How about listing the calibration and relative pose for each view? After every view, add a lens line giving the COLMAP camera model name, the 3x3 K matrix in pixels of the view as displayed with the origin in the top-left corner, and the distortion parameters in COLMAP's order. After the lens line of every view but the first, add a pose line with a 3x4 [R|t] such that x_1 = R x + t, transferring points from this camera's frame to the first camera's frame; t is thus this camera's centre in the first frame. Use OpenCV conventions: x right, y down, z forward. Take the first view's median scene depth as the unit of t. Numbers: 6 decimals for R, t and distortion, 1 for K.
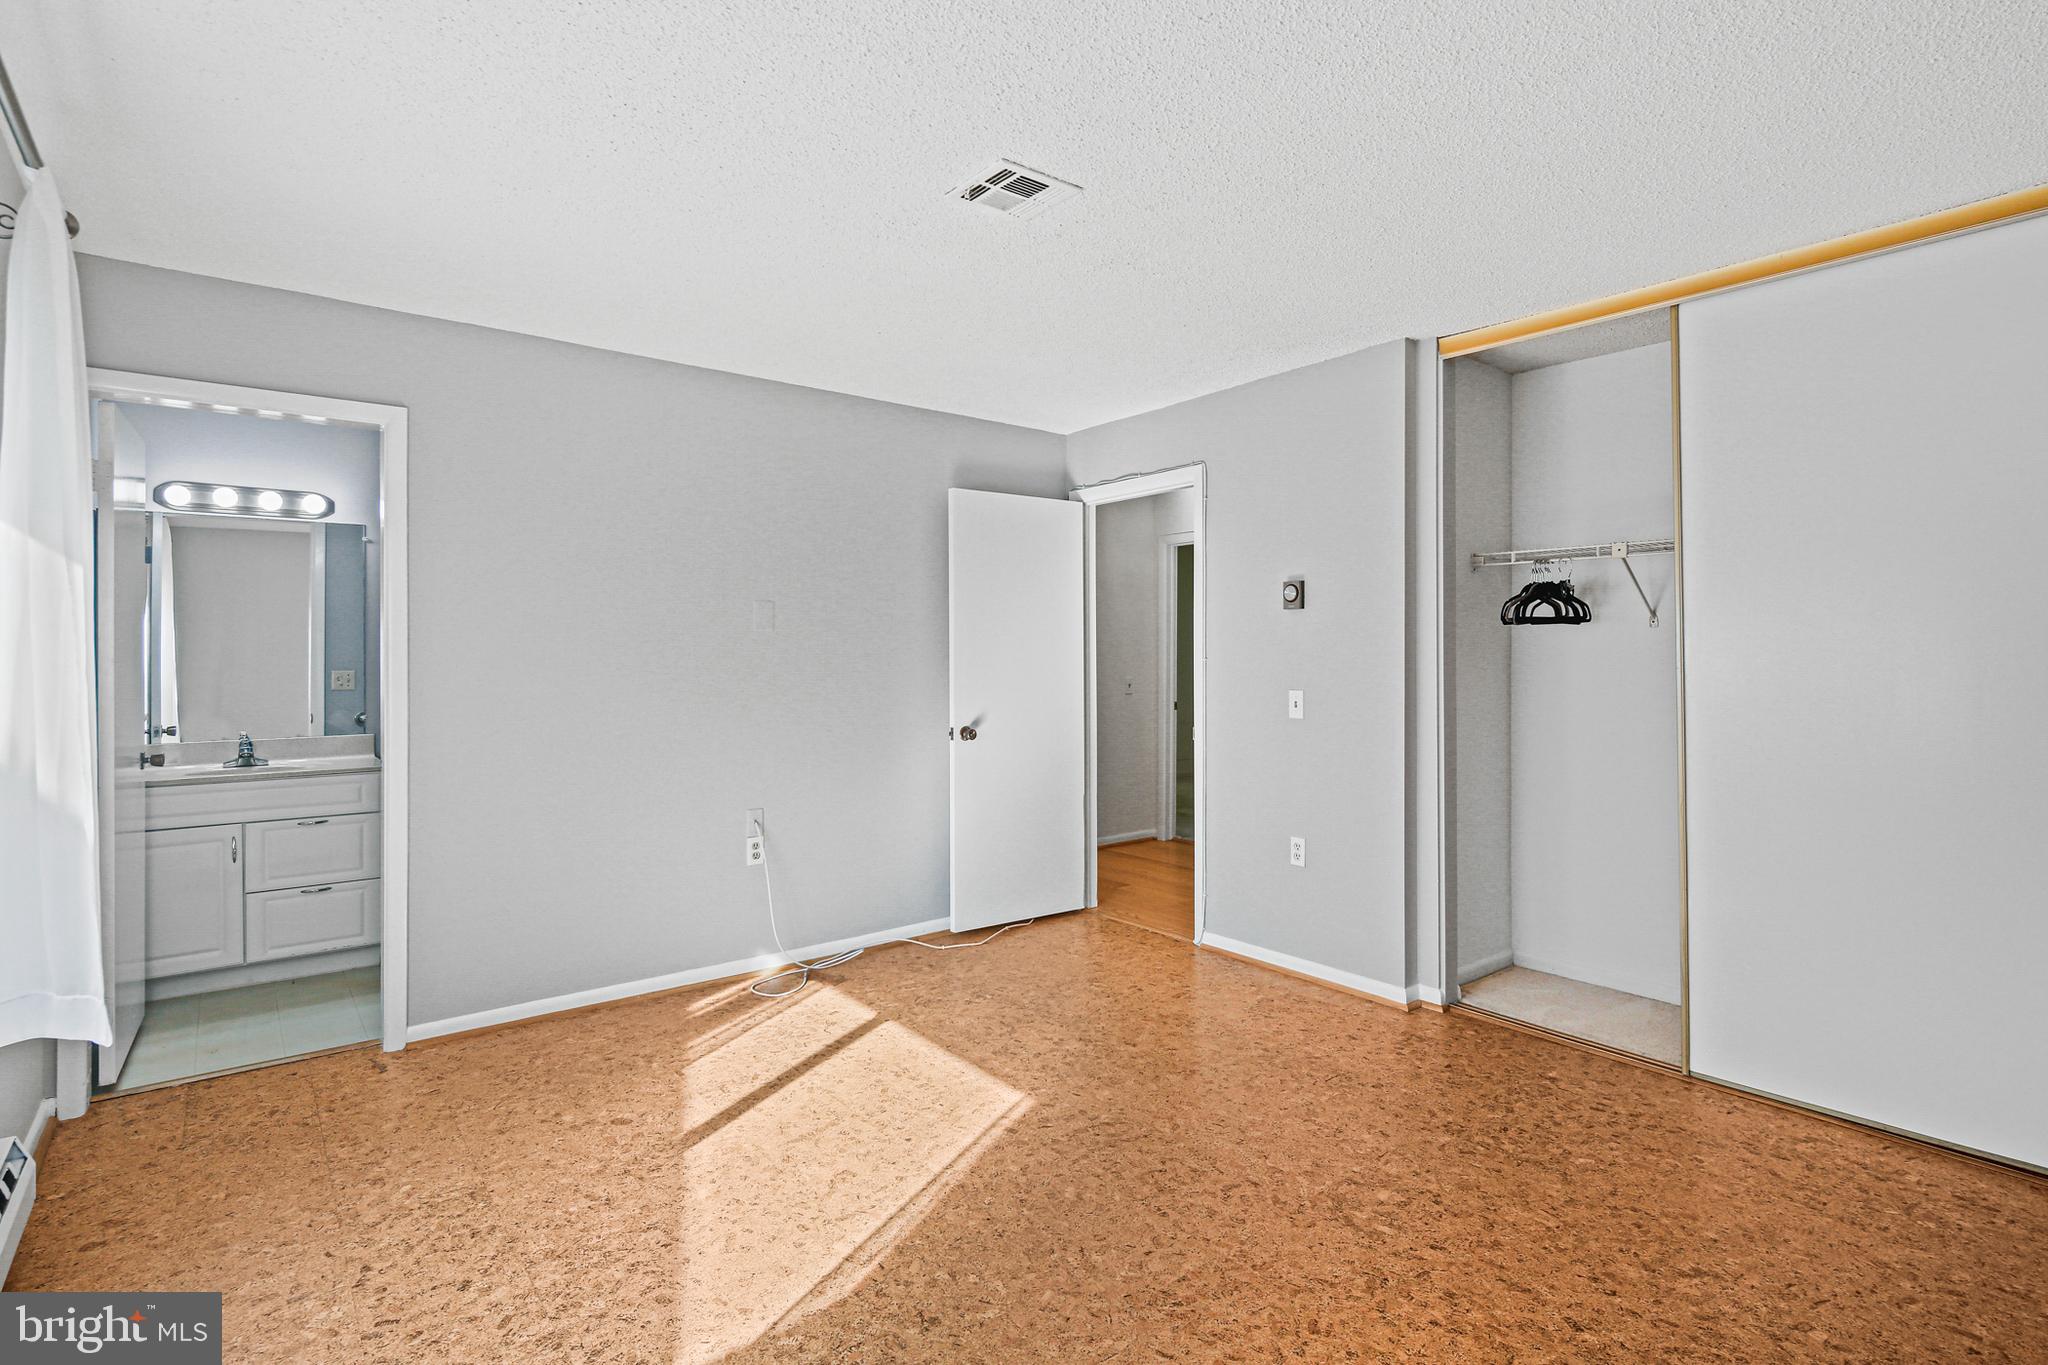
lens RADIAL K [[991.8, 0, 1025.3], [0, 991.8, 677.6], [0, 0, 1]] dist [0.004036, -0.001296]
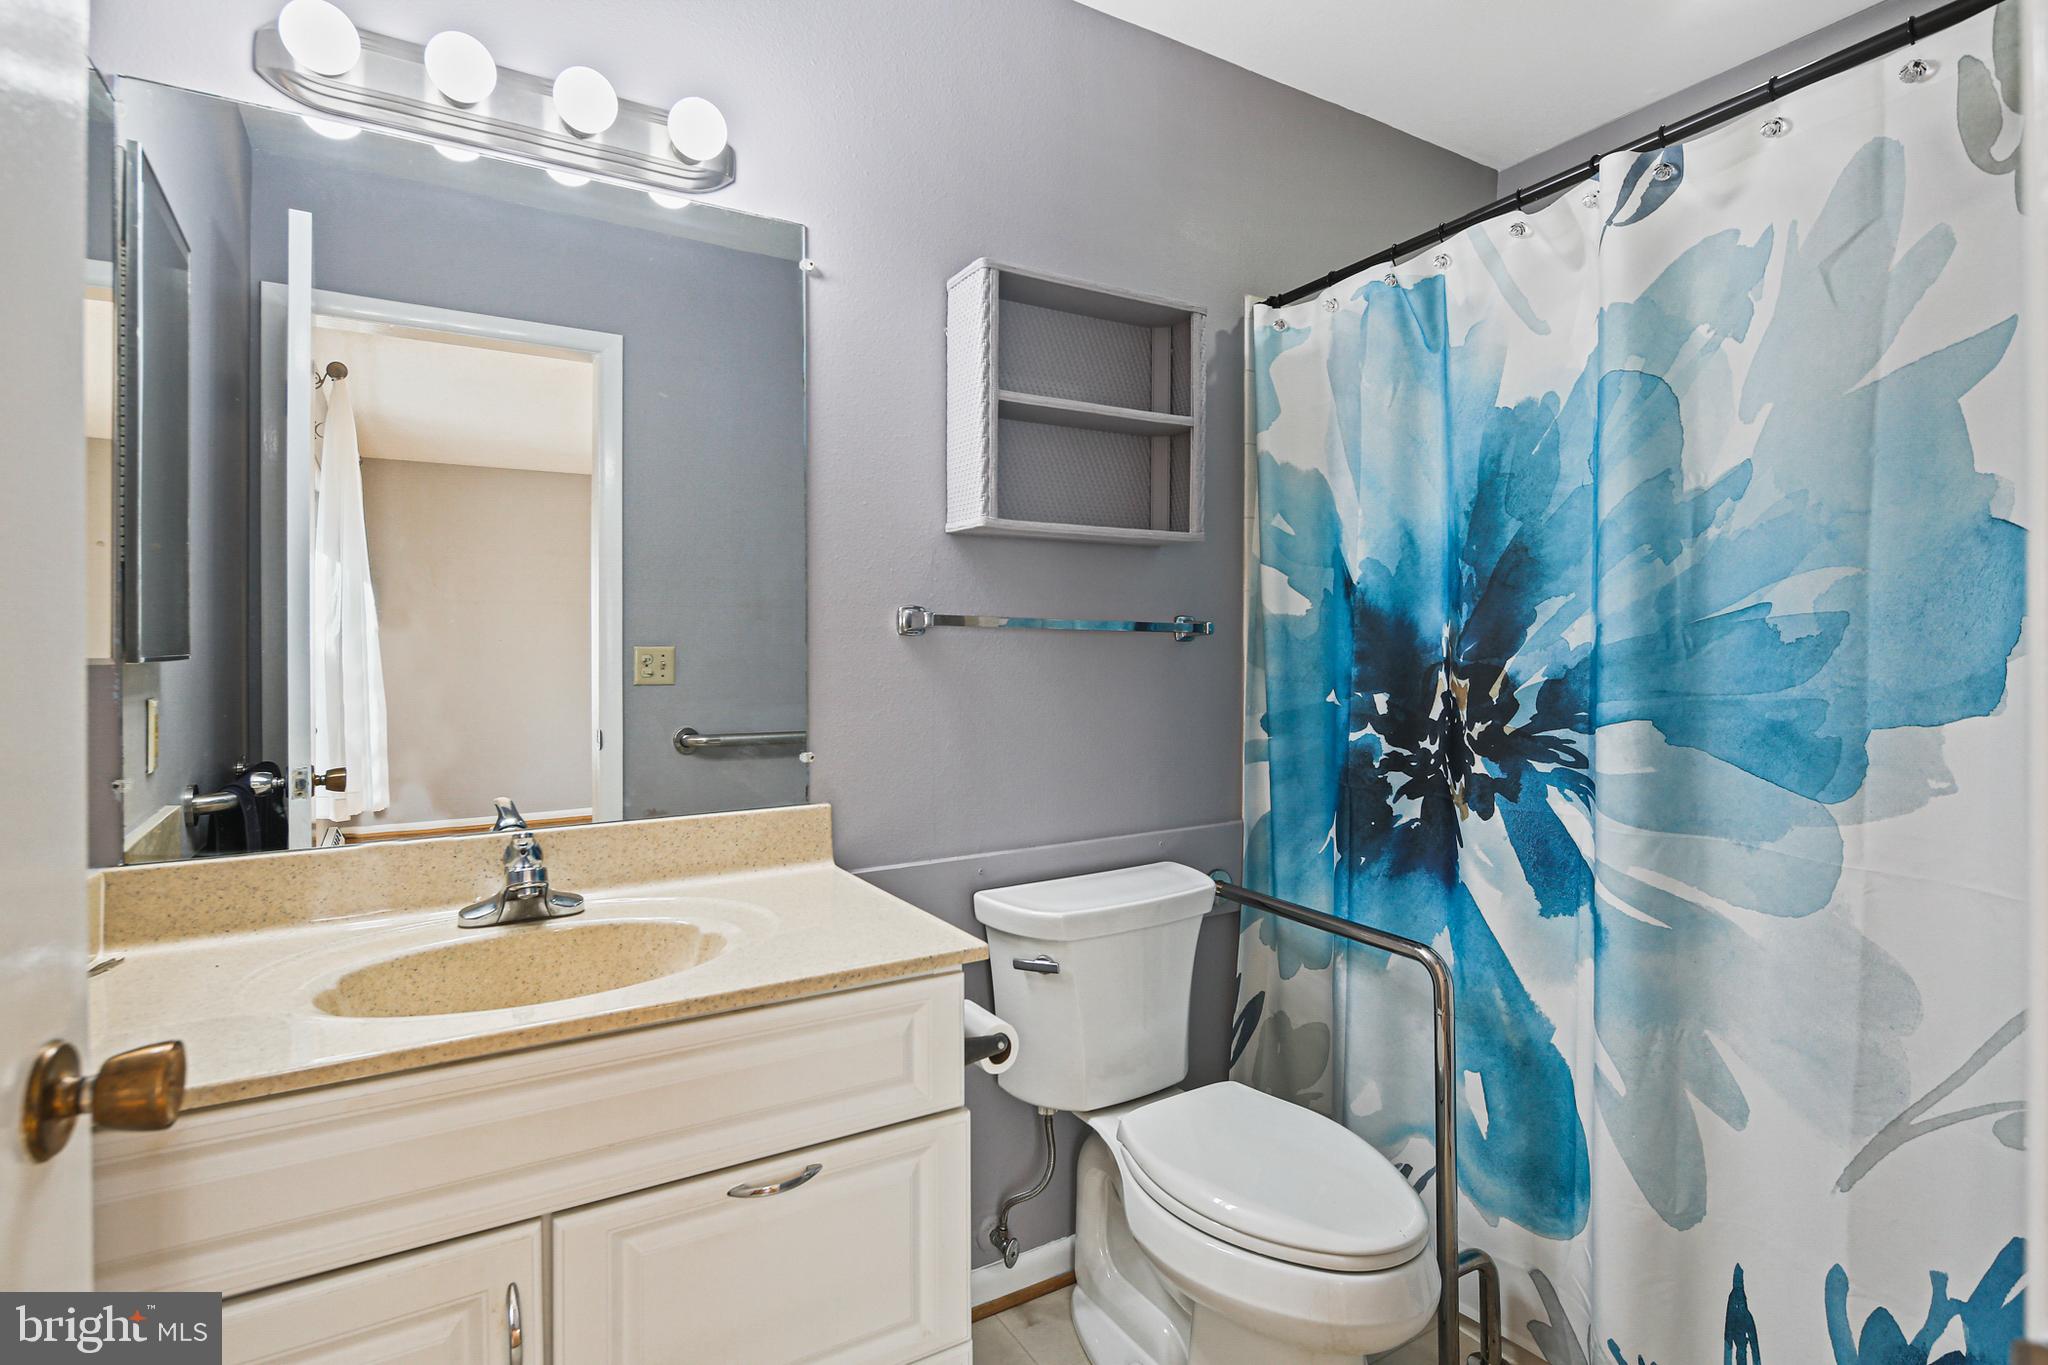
lens RADIAL K [[991.8, 0, 1025.3], [0, 991.8, 677.6], [0, 0, 1]] dist [0.004036, -0.001296]
pose [[0.990392, -0.003736, -0.138237, -0.767965], [0.004368, 0.999981, 0.004268, 0.014160], [0.138218, -0.004831, 0.990390, 0.935689]]
